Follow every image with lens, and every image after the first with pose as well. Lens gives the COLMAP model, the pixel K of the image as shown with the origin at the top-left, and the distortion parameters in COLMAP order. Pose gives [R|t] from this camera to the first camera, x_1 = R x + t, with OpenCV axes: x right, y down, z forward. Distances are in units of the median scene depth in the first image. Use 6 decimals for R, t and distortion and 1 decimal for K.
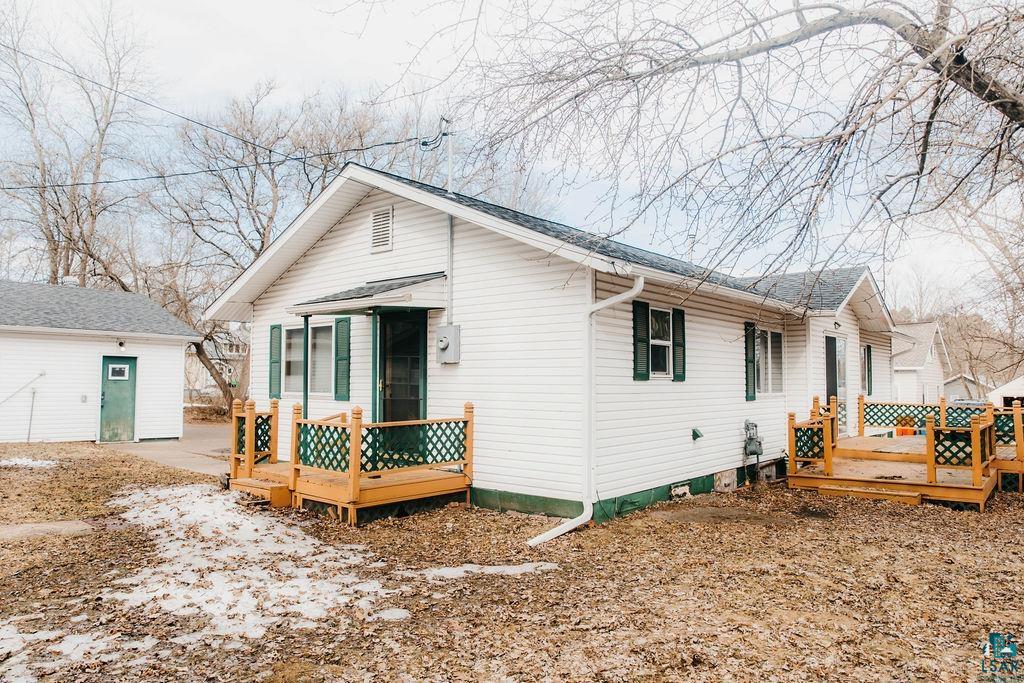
lens RADIAL K [[692.7, 0, 512.0], [0, 692.7, 341.5], [0, 0, 1]] dist [-0.072225, 0.056960]
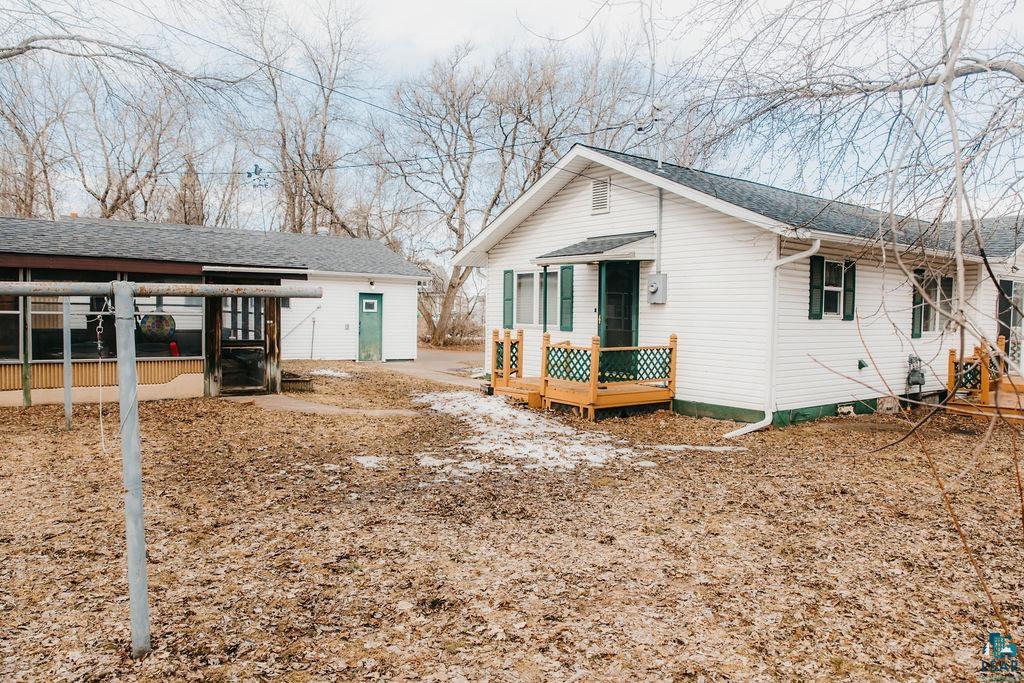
lens RADIAL K [[692.7, 0, 512.0], [0, 692.7, 341.5], [0, 0, 1]] dist [-0.072225, 0.056960]
pose [[0.972904, 0.021571, -0.230202, -0.057163], [0.001074, 0.995206, 0.097791, -0.023867], [0.231208, -0.095388, 0.968217, -0.310175]]
